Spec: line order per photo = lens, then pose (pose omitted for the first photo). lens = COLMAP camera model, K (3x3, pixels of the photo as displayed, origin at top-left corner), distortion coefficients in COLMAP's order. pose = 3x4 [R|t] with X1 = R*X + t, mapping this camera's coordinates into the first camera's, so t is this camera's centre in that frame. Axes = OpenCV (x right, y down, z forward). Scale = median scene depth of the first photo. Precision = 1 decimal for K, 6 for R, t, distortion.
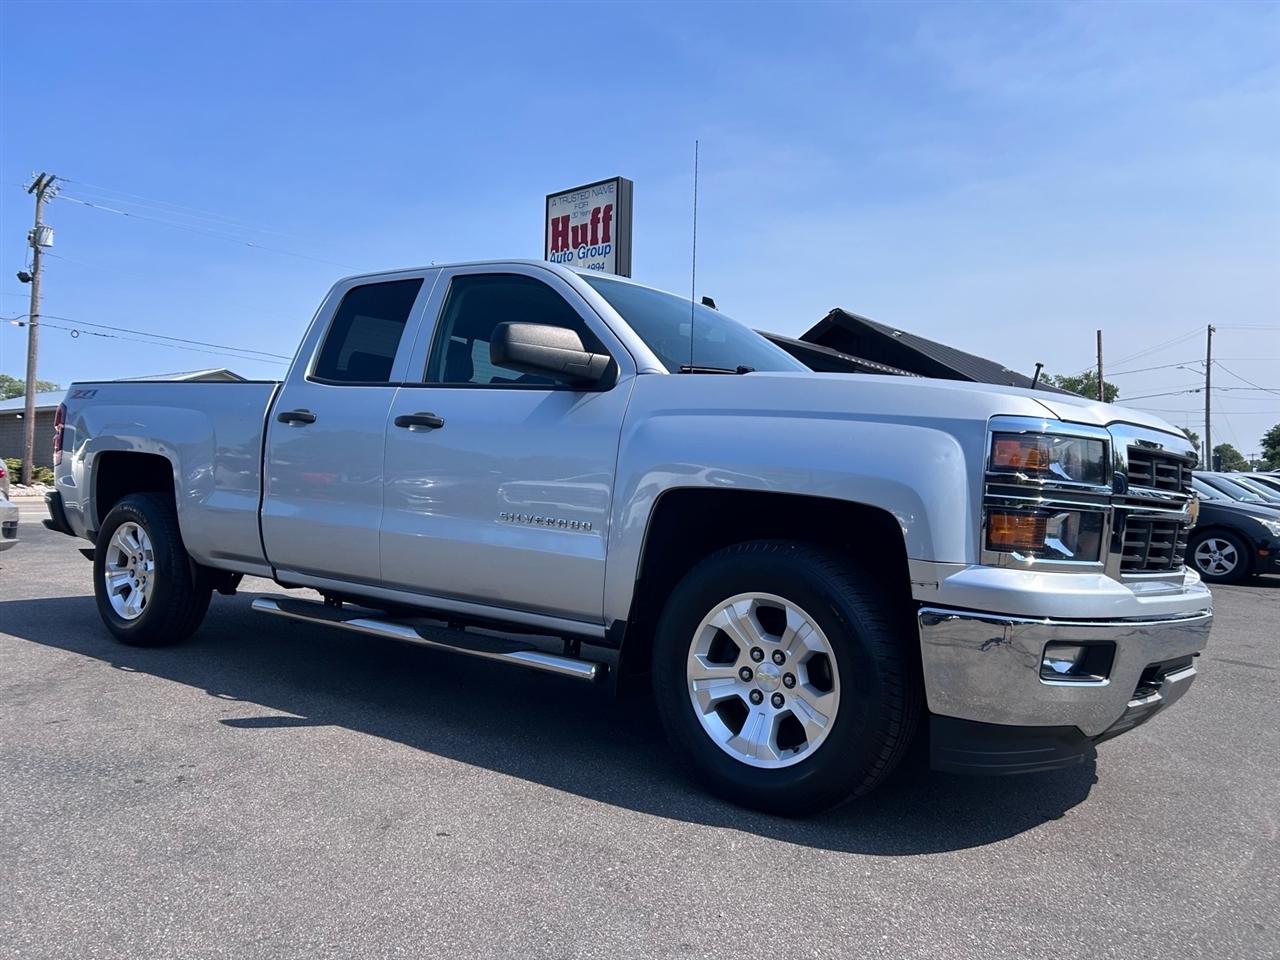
lens RADIAL K [[1006.3, 0, 639.7], [0, 1006.3, 481.1], [0, 0, 1]] dist [0.074670, -0.104449]
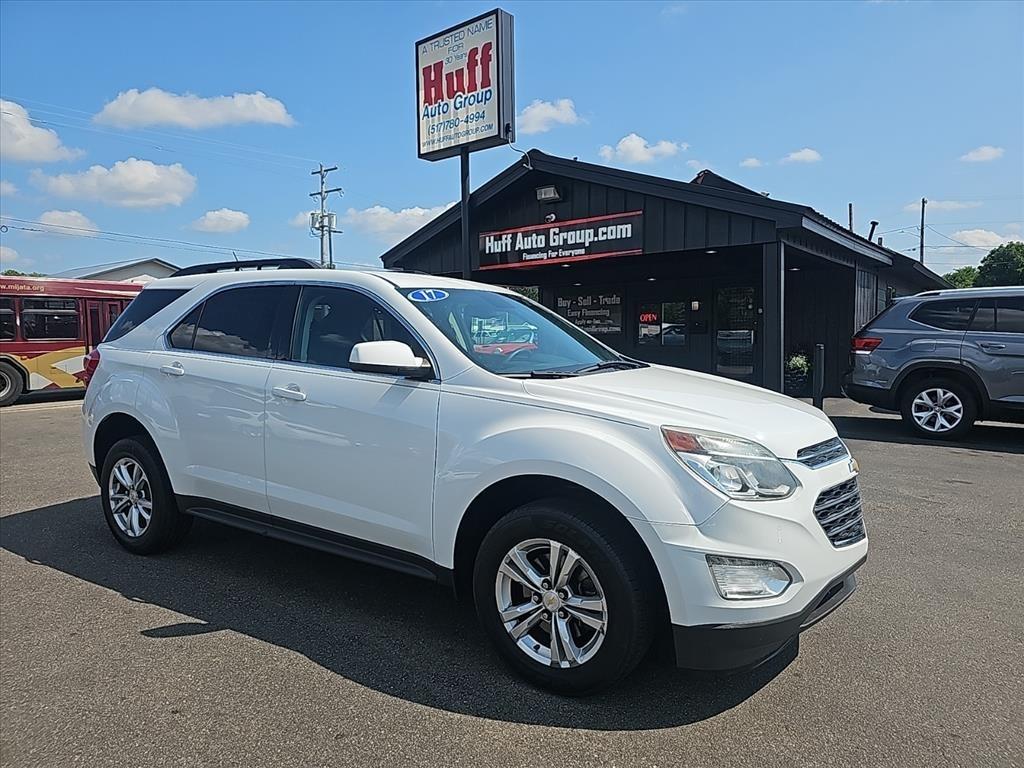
lens RADIAL K [[699.4, 0, 511.3], [0, 699.4, 383.9], [0, 0, 1]] dist [0.051109, -0.050949]
pose [[0.998584, -0.040690, 0.034263, -0.041175], [0.037935, 0.996266, 0.077550, -0.022218], [-0.037290, -0.076141, 0.996400, 0.346298]]
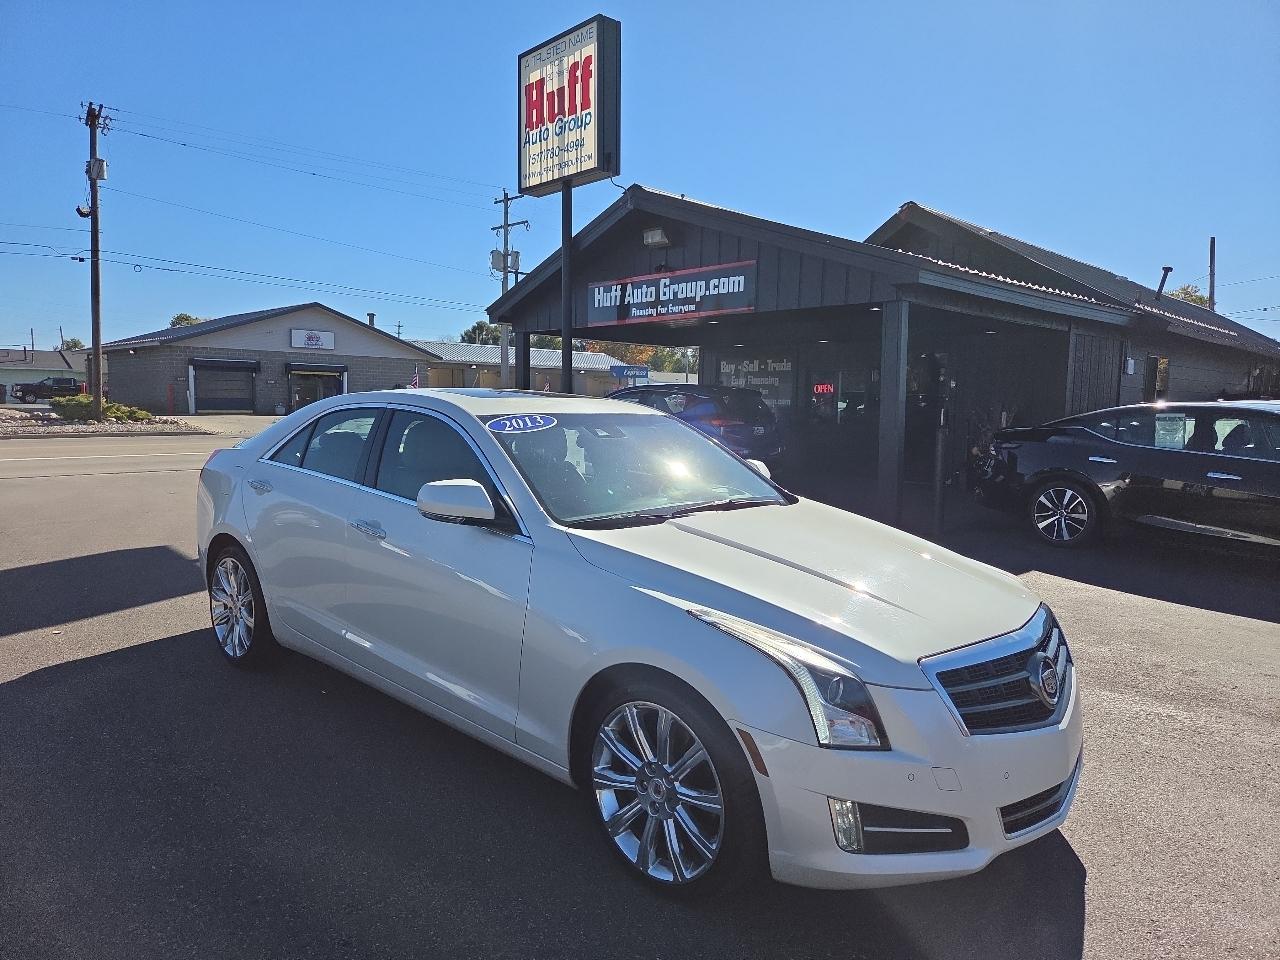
lens RADIAL K [[889.5, 0, 654.0], [0, 889.5, 479.5], [0, 0, 1]] dist [0.062959, -0.063584]
pose [[0.994608, -0.003525, -0.103649, 0.081076], [0.012854, 0.995906, 0.089477, -0.021934], [0.102909, -0.090327, 0.990581, 0.311366]]
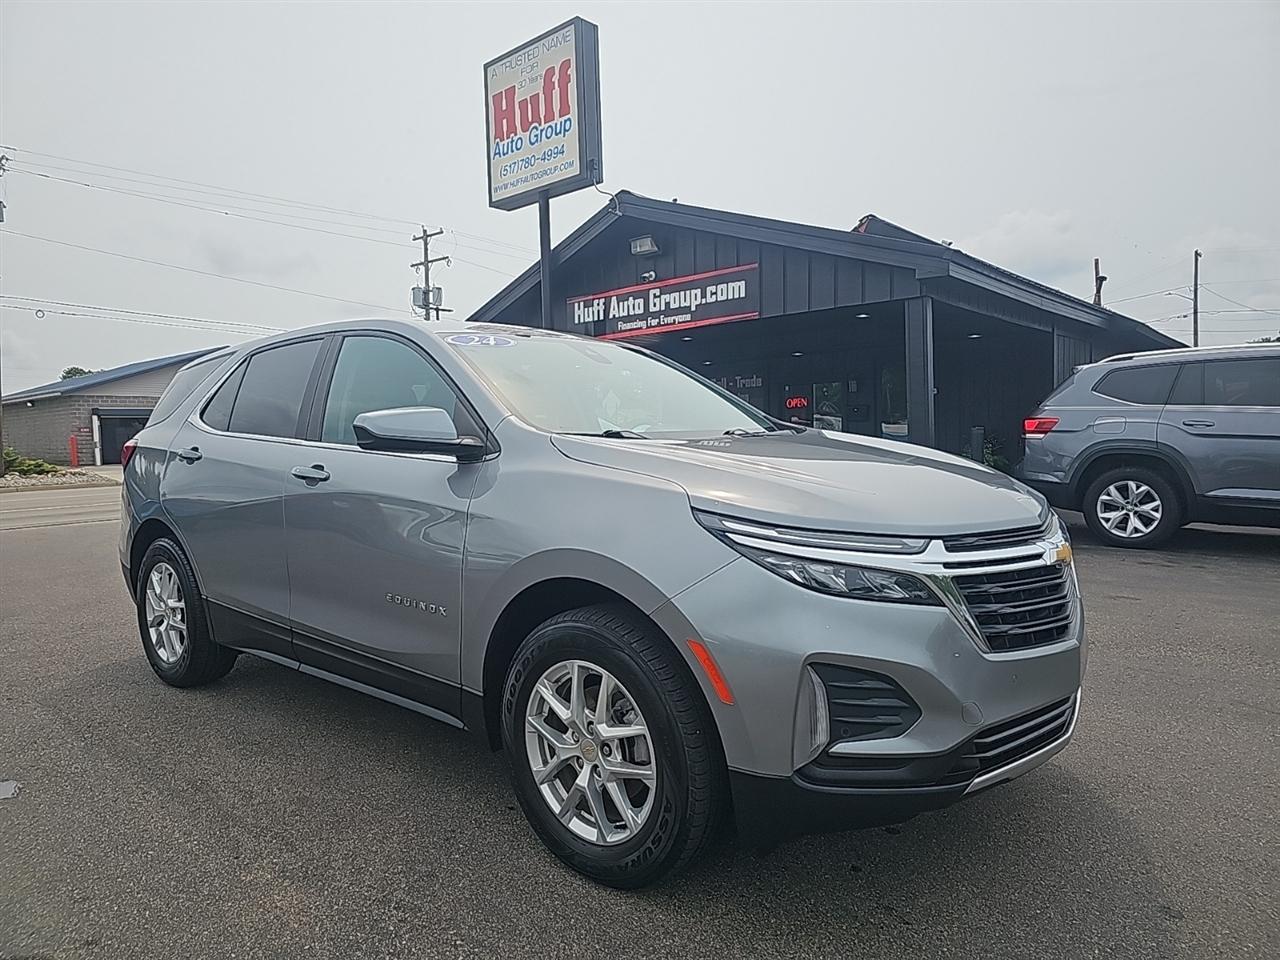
lens RADIAL K [[870.7, 0, 637.2], [0, 870.7, 481.0], [0, 0, 1]] dist [0.061174, -0.060215]
pose [[0.998456, -0.052797, -0.017287, 0.014201], [0.053688, 0.996988, 0.055964, -0.010714], [0.014281, -0.056805, 0.998283, 0.352992]]
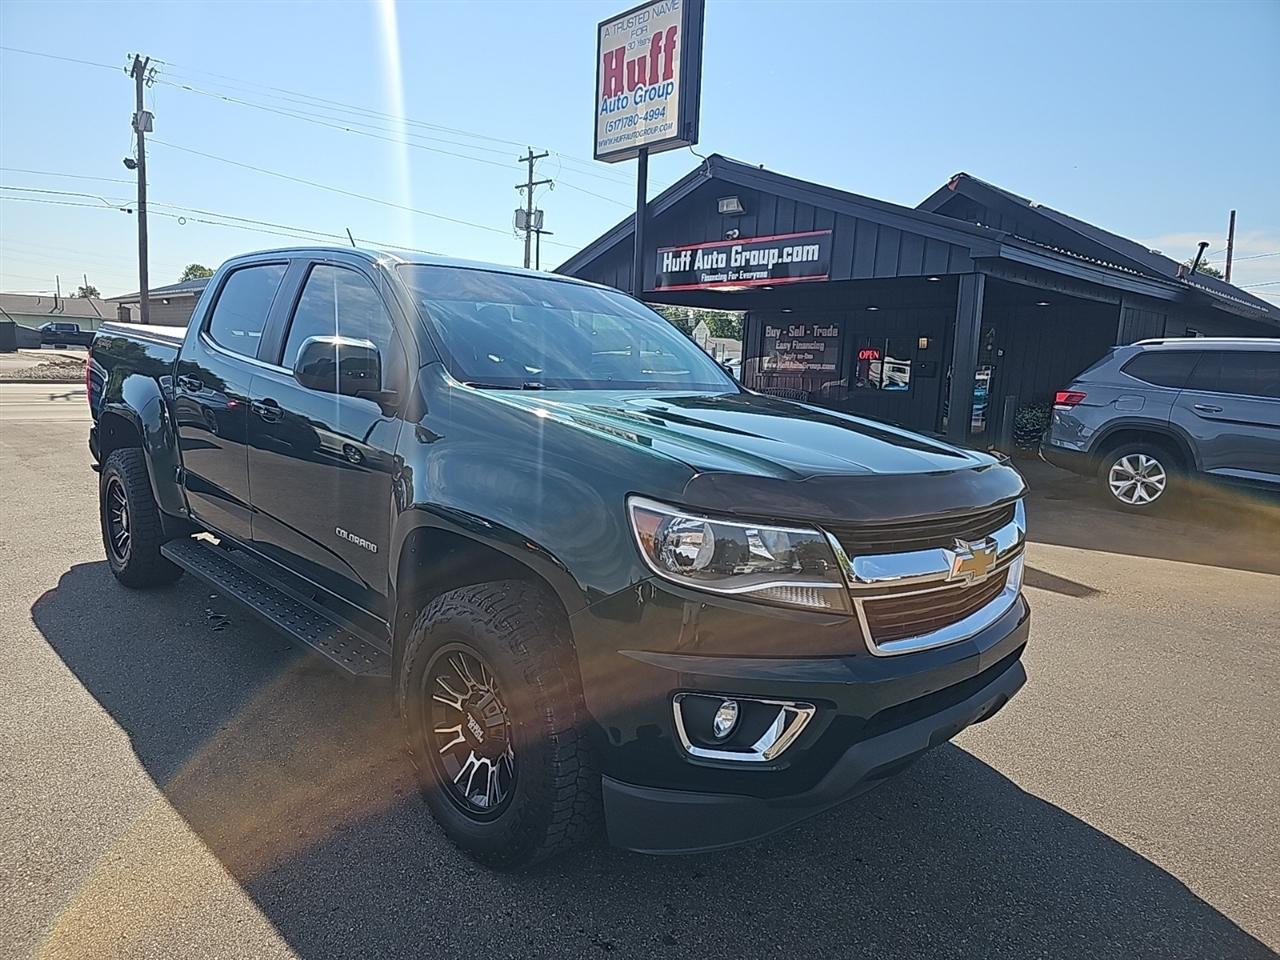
lens RADIAL K [[875.4, 0, 623.9], [0, 875.4, 497.0], [0, 0, 1]] dist [0.051783, -0.050550]
pose [[0.991234, 0.031842, -0.128223, 0.029256], [-0.011805, 0.987986, 0.154089, -0.022174], [0.131589, -0.151225, 0.979702, 0.270256]]
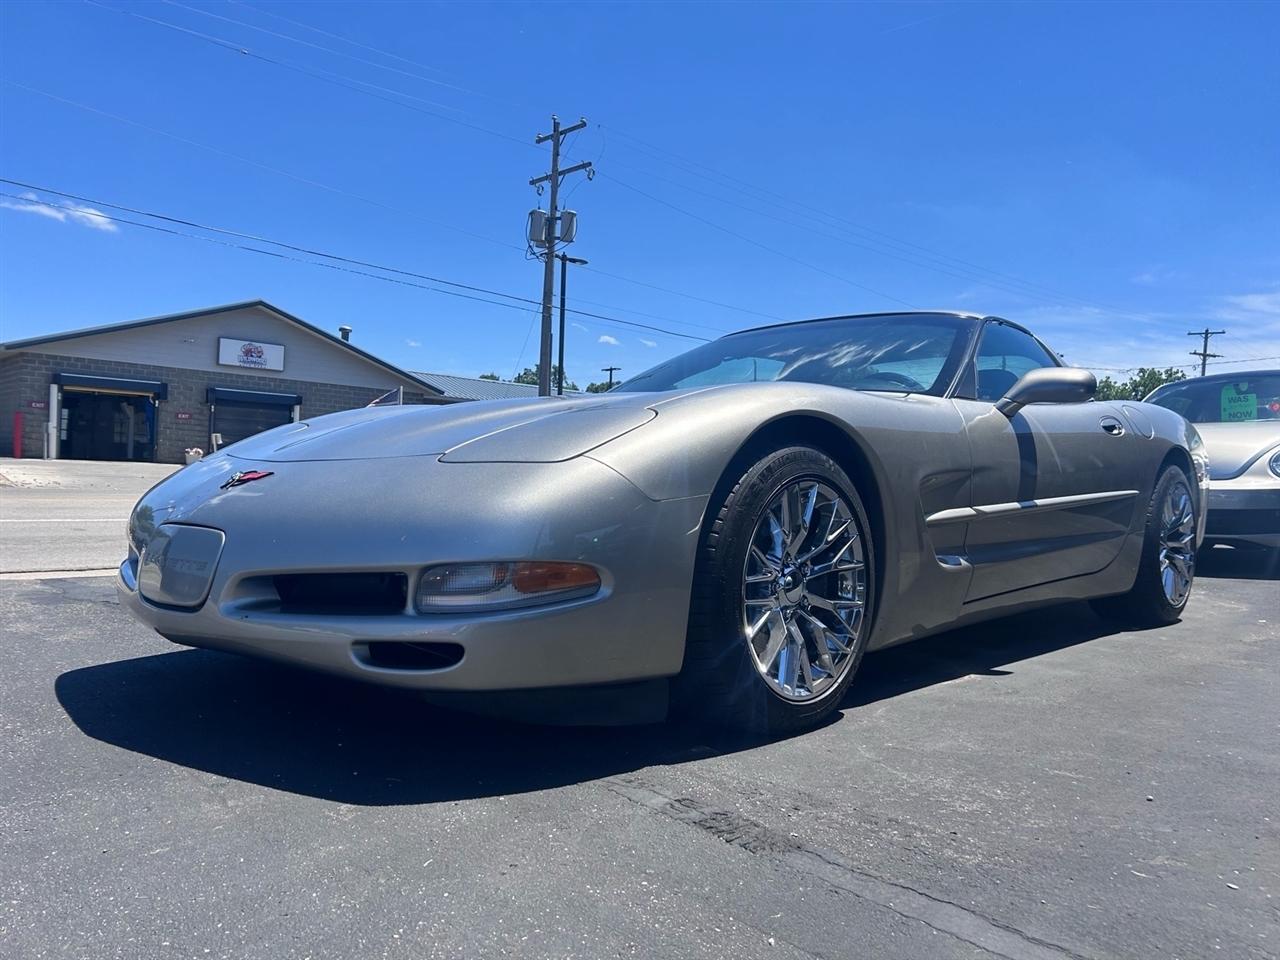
lens RADIAL K [[878.2, 0, 638.0], [0, 878.2, 493.7], [0, 0, 1]] dist [0.051324, -0.056366]
pose [[0.992217, 0.026592, -0.121647, -0.213379], [-0.022682, 0.999184, 0.033409, -0.012114], [0.122436, -0.030390, 0.992011, 1.202791]]
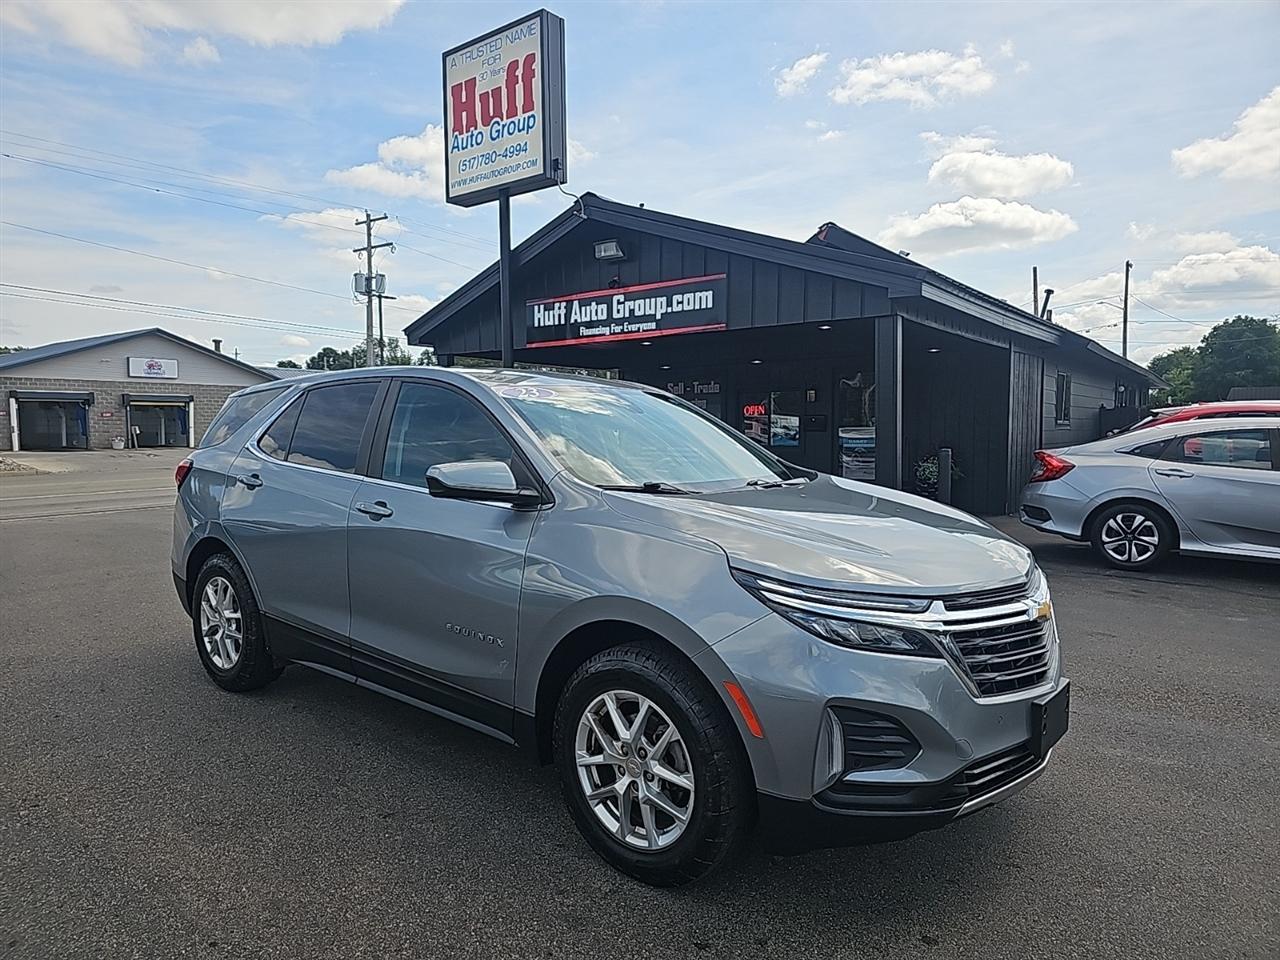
lens RADIAL K [[871.2, 0, 636.0], [0, 871.2, 487.1], [0, 0, 1]] dist [0.056978, -0.058088]
pose [[0.998207, -0.036240, 0.047647, 0.001828], [0.032559, 0.996585, 0.075889, -0.023964], [-0.050234, -0.074201, 0.995977, 0.367399]]
